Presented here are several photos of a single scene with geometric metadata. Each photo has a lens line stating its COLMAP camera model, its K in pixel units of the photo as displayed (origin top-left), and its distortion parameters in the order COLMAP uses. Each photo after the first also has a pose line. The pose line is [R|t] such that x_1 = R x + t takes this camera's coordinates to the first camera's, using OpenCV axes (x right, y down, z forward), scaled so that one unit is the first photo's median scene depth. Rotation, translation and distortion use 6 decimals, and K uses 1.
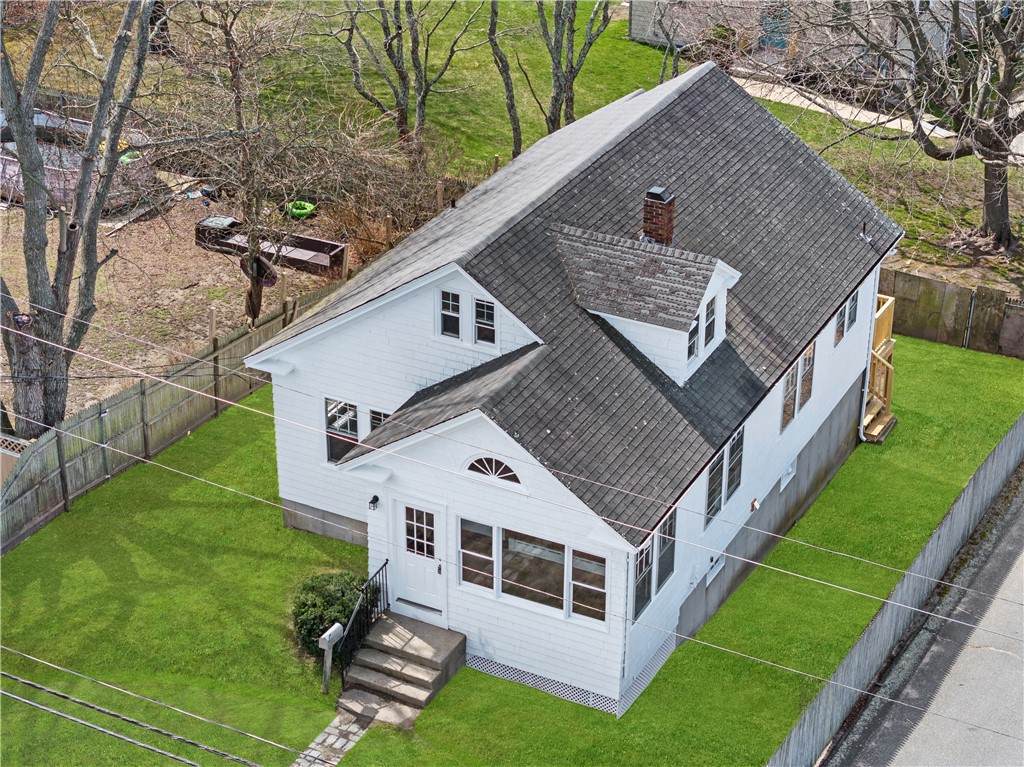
lens RADIAL K [[2029.3, 0, 512.0], [0, 2029.3, 383.5], [0, 0, 1]] dist [-0.026998, 0.009193]
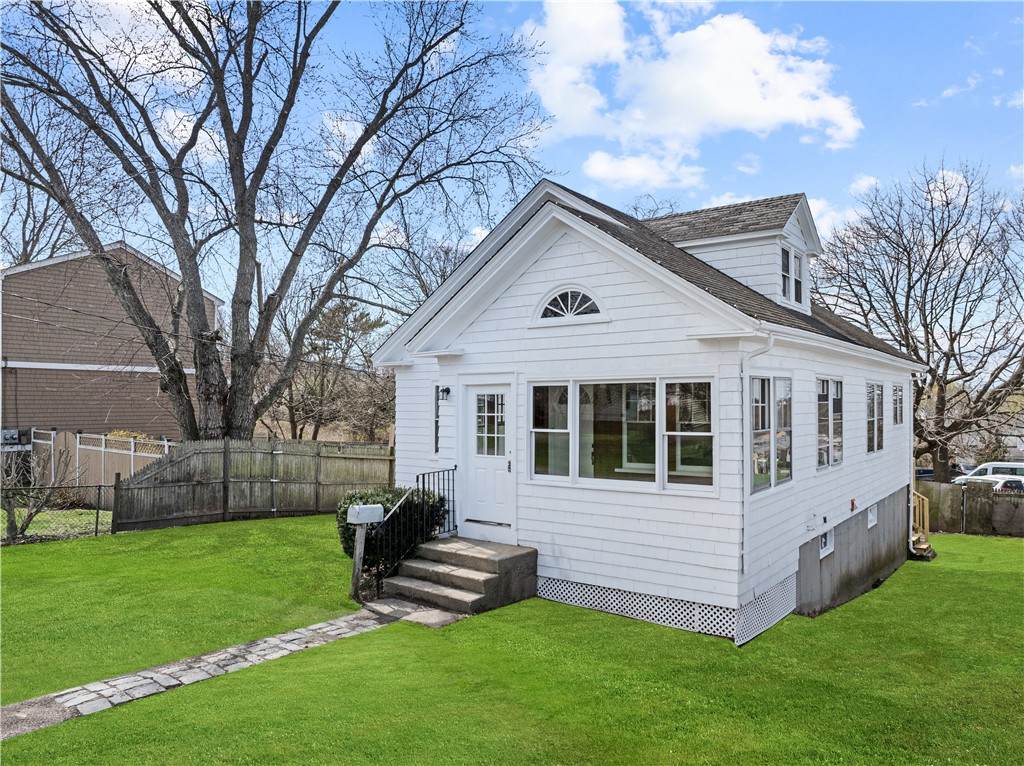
lens RADIAL K [[731.3, 0, 512.0], [0, 731.3, 383.0], [0, 0, 1]] dist [-0.025924, -0.003942]
pose [[0.985854, -0.006707, -0.167470, 0.017635], [-0.076437, 0.871246, -0.484858, 0.211662], [0.149159, 0.490800, 0.858409, 0.715194]]
